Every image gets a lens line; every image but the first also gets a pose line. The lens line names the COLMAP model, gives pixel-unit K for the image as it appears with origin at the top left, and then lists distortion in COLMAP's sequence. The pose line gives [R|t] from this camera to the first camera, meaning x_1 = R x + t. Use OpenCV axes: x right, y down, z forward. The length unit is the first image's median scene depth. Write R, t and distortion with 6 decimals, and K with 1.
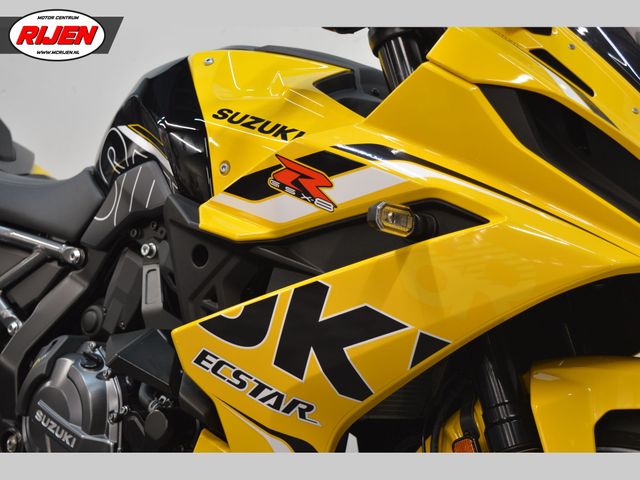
lens RADIAL K [[1156.6, 0, 320.0], [0, 1156.6, 240.0], [0, 0, 1]] dist [0.016183, 0.088283]
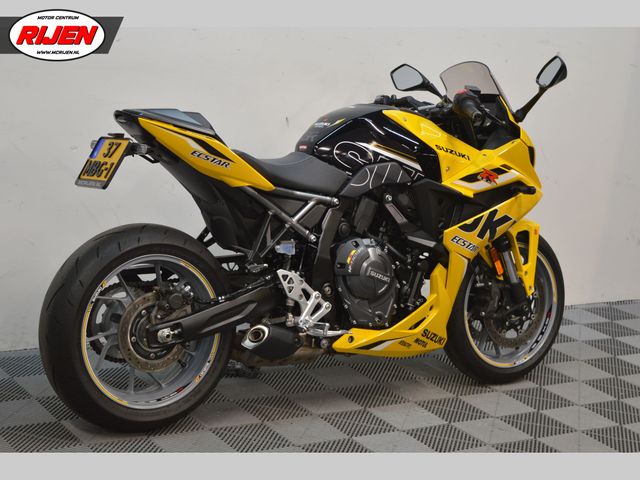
lens RADIAL K [[1296.4, 0, 320.0], [0, 1296.4, 240.0], [0, 0, 1]] dist [-0.000759, 0.071520]
pose [[0.278225, -0.188780, 0.941782, -3.019423], [-0.083245, 0.972067, 0.219443, -0.535432], [-0.956902, -0.139454, 0.254738, 0.472675]]
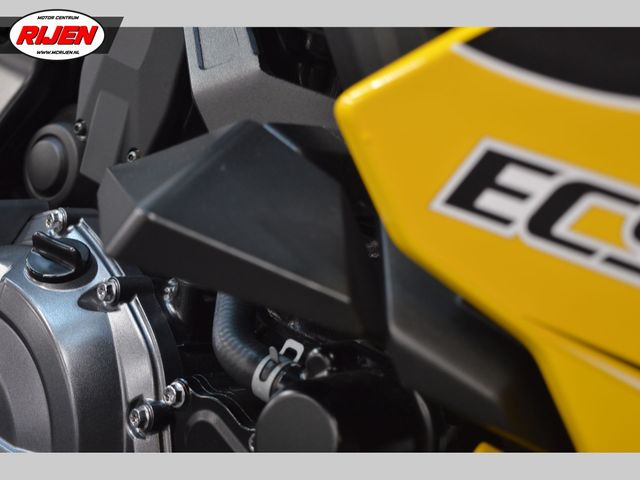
lens RADIAL K [[1296.4, 0, 320.0], [0, 1296.4, 240.0], [0, 0, 1]] dist [-0.000759, 0.071520]
pose [[0.994772, -0.101994, -0.005169, -0.128851], [0.102082, 0.991597, 0.079462, 0.083157], [-0.002979, -0.079574, 0.996824, 0.674581]]
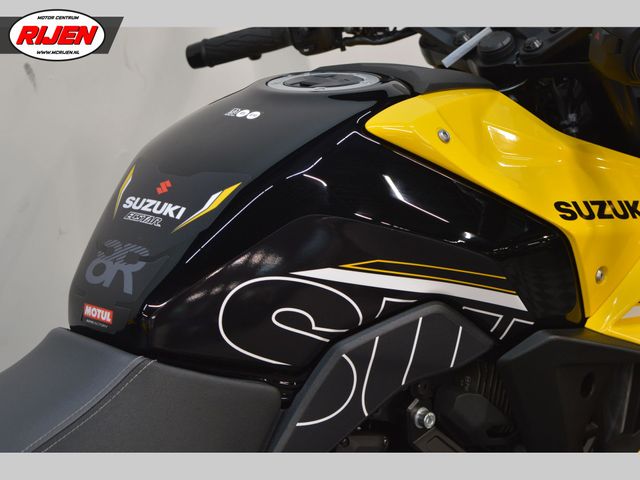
lens RADIAL K [[1435.7, 0, 320.0], [0, 1435.7, 240.0], [0, 0, 1]] dist [0.014500, 0.024923]
pose [[0.104299, -0.406060, 0.907875, -0.975523], [0.013105, 0.913335, 0.406997, -0.482041], [-0.994460, -0.030552, 0.100581, 1.068593]]
